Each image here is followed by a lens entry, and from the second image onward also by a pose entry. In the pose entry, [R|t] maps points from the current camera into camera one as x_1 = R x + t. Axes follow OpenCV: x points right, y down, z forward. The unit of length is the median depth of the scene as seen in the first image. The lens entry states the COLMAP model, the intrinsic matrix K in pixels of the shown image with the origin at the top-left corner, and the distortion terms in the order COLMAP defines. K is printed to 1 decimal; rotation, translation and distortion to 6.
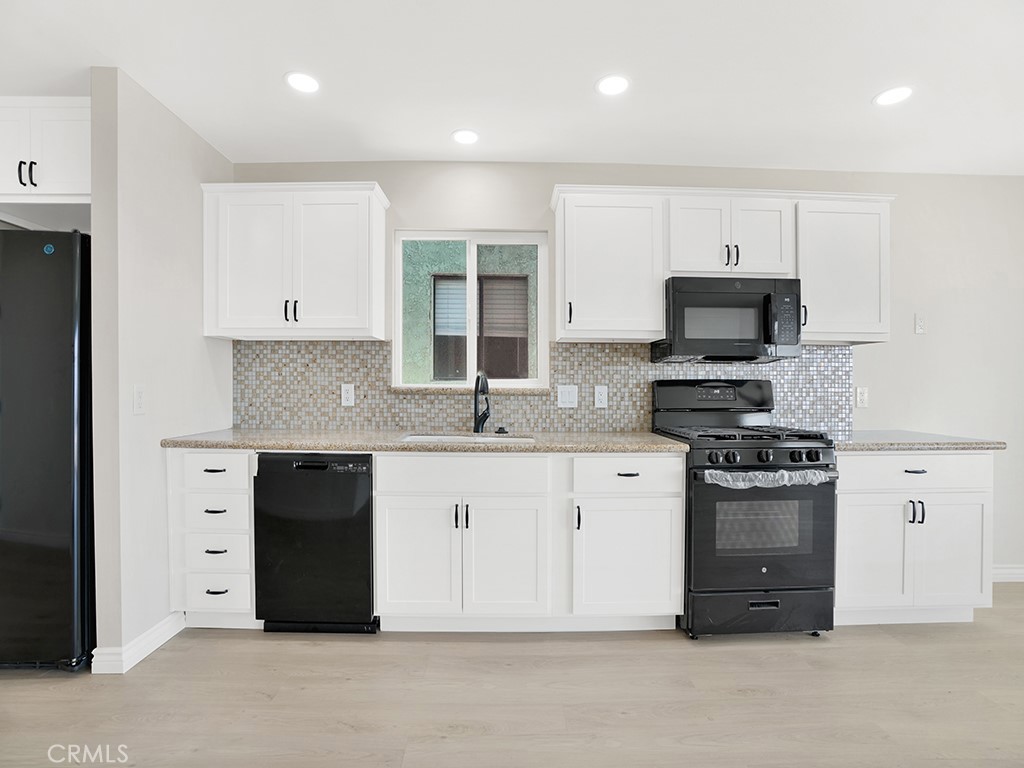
lens RADIAL K [[477.5, 0, 512.0], [0, 477.5, 384.0], [0, 0, 1]] dist [-0.072199, 0.028176]
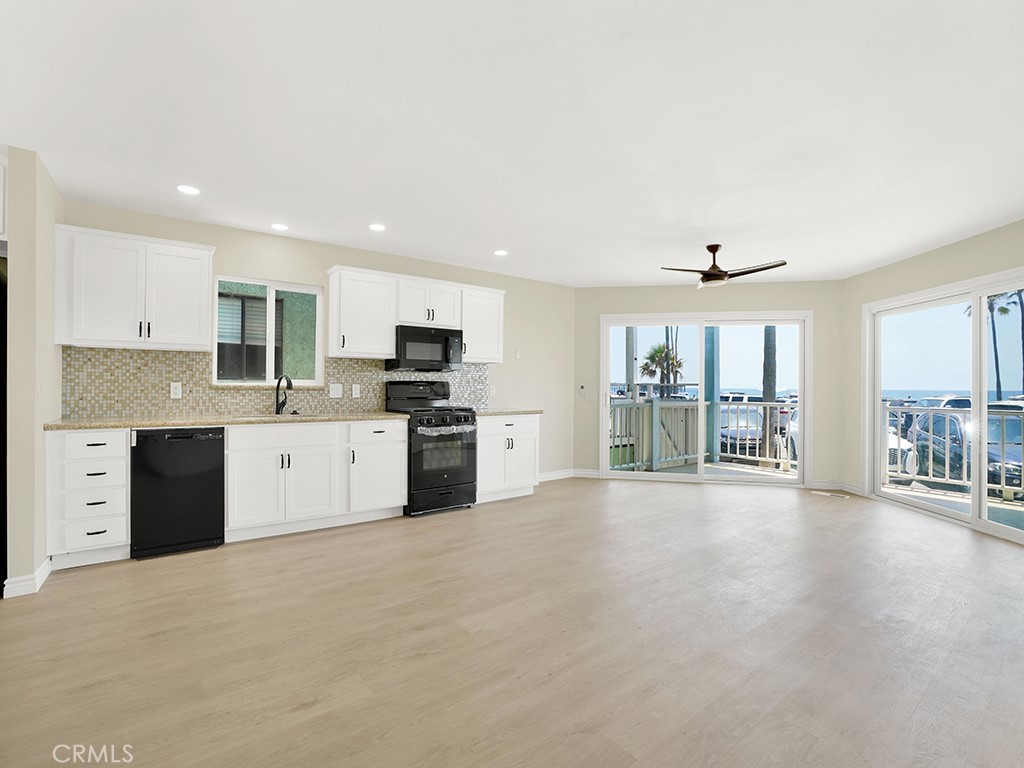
lens RADIAL K [[477.5, 0, 512.0], [0, 477.5, 384.0], [0, 0, 1]] dist [-0.072199, 0.028176]
pose [[0.807784, 0.003934, 0.589466, -0.351198], [-0.006822, 0.999973, 0.002675, -0.005771], [-0.589439, -0.006182, 0.807789, -0.662261]]
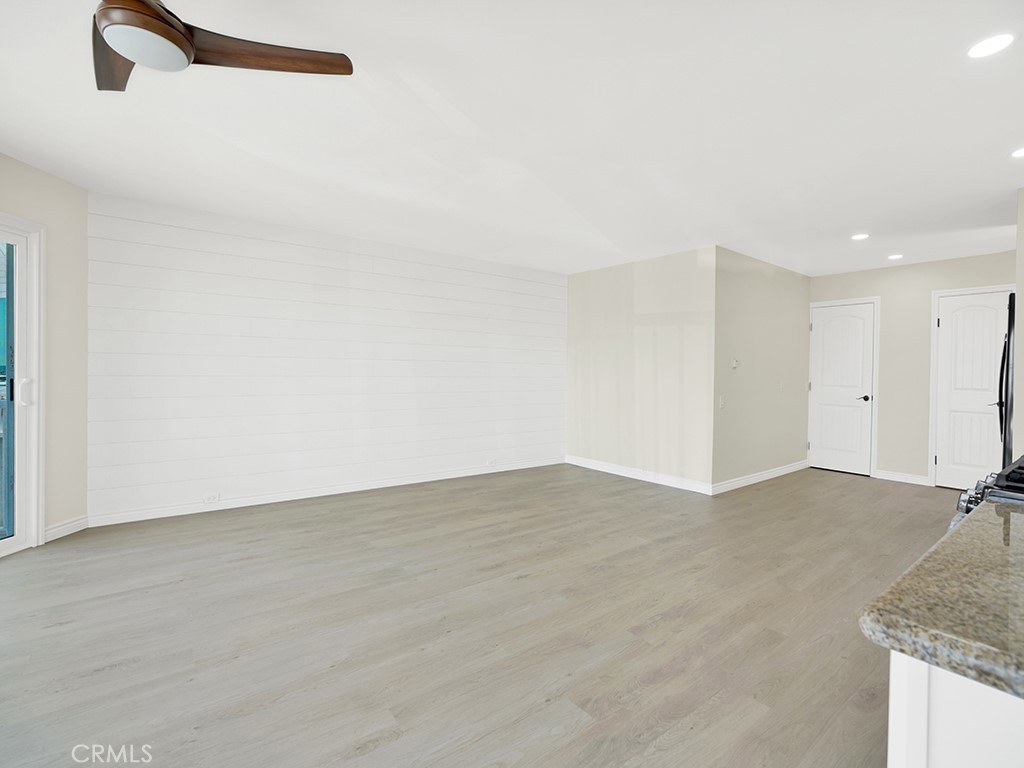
lens RADIAL K [[477.5, 0, 512.0], [0, 477.5, 384.0], [0, 0, 1]] dist [-0.072199, 0.028176]
pose [[-0.806154, -0.004048, -0.591692, 1.113005], [-0.010211, 0.999923, 0.007071, 0.020680], [0.591617, 0.011742, -0.806133, 0.883471]]
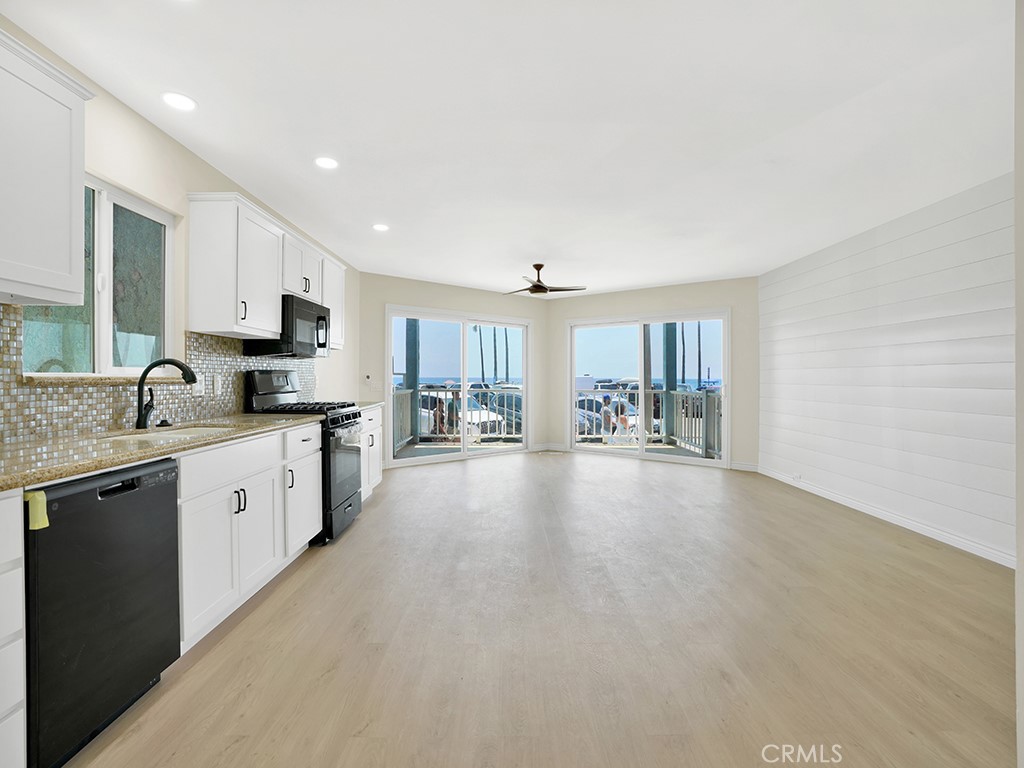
lens RADIAL K [[473.8, 0, 507.8], [0, 473.8, 377.5], [0, 0, 1]] dist [-0.064561, 0.026368]
pose [[0.011126, -0.005181, 0.999925, -0.881277], [-0.008800, 0.999947, 0.005279, -0.001427], [-0.999899, -0.008858, 0.011080, 0.320011]]
